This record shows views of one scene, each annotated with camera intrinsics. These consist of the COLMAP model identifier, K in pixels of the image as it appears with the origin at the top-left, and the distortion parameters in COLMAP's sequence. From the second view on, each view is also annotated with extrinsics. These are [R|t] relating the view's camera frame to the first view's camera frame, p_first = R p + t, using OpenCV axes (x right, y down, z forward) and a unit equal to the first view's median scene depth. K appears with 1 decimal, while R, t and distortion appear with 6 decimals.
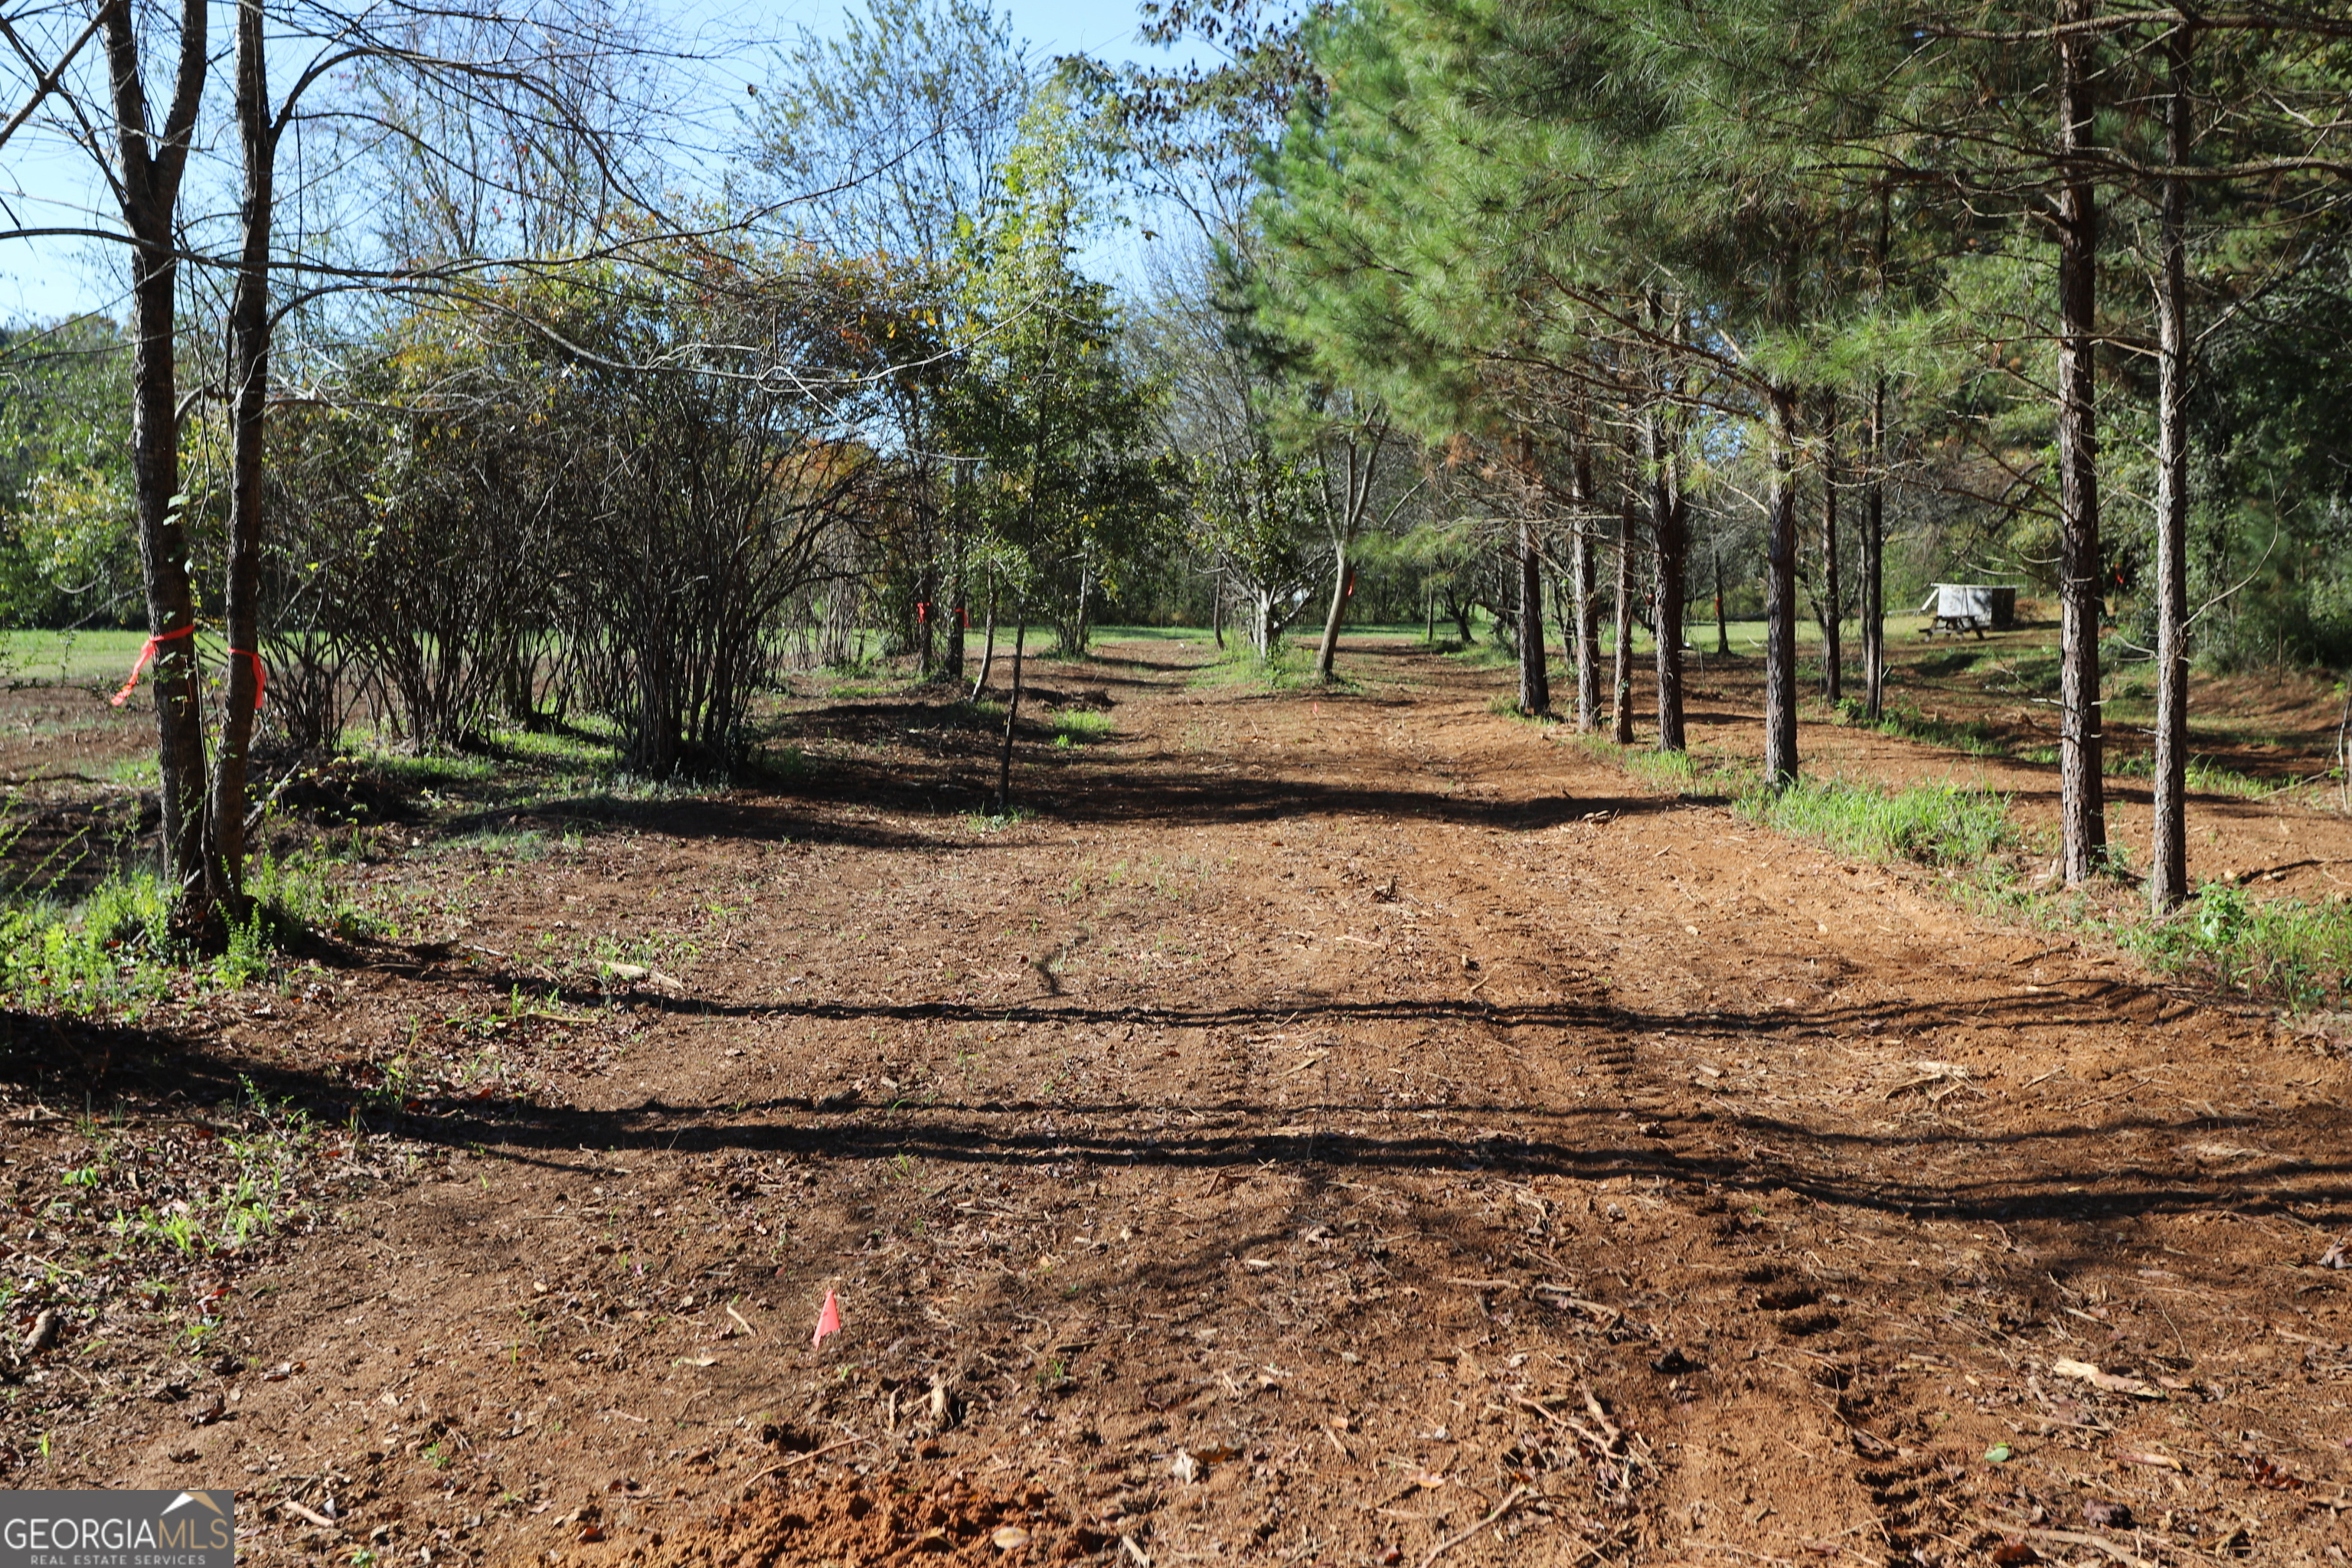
lens RADIAL K [[2554.6, 0, 1174.3], [0, 2554.6, 773.4], [0, 0, 1]] dist [0.066886, 0.000000]
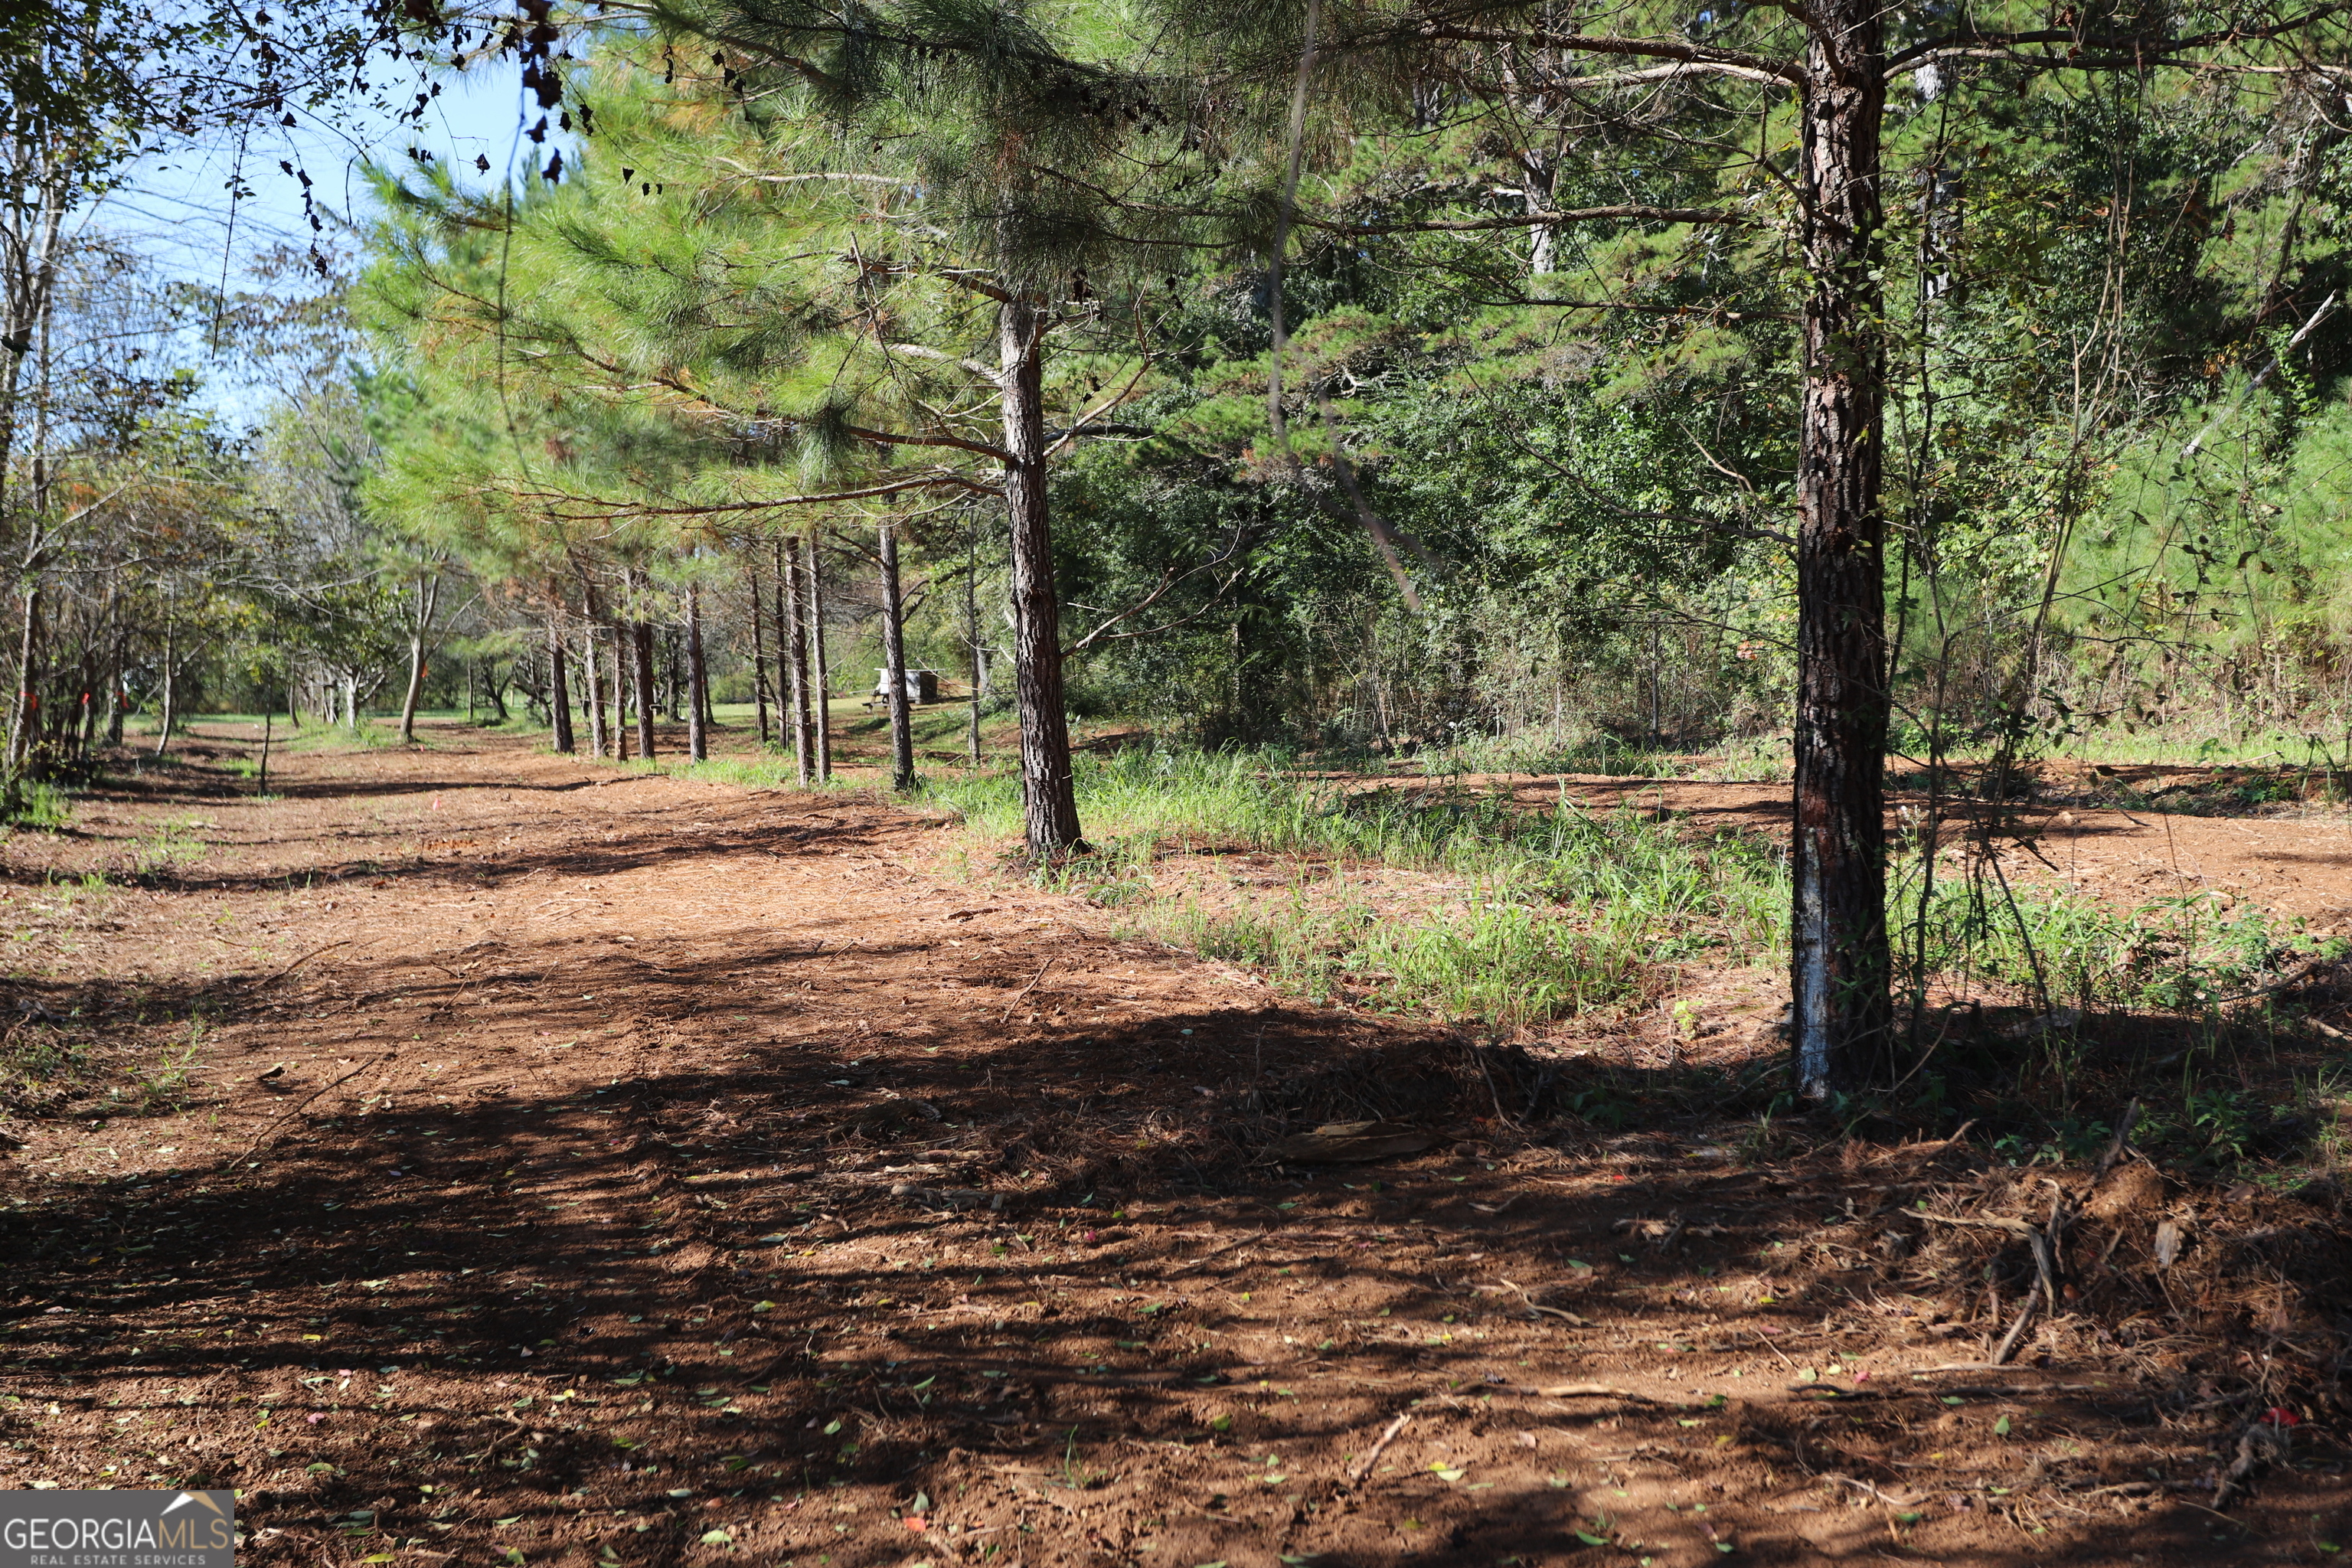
lens RADIAL K [[2554.6, 0, 1163.8], [0, 2554.6, 777.9], [0, 0, 1]] dist [0.066886, 0.000000]
pose [[0.931216, -0.028529, 0.363349, -0.073227], [0.040608, 0.998846, -0.025646, 0.039969], [-0.362198, 0.038637, 0.931300, -0.490028]]
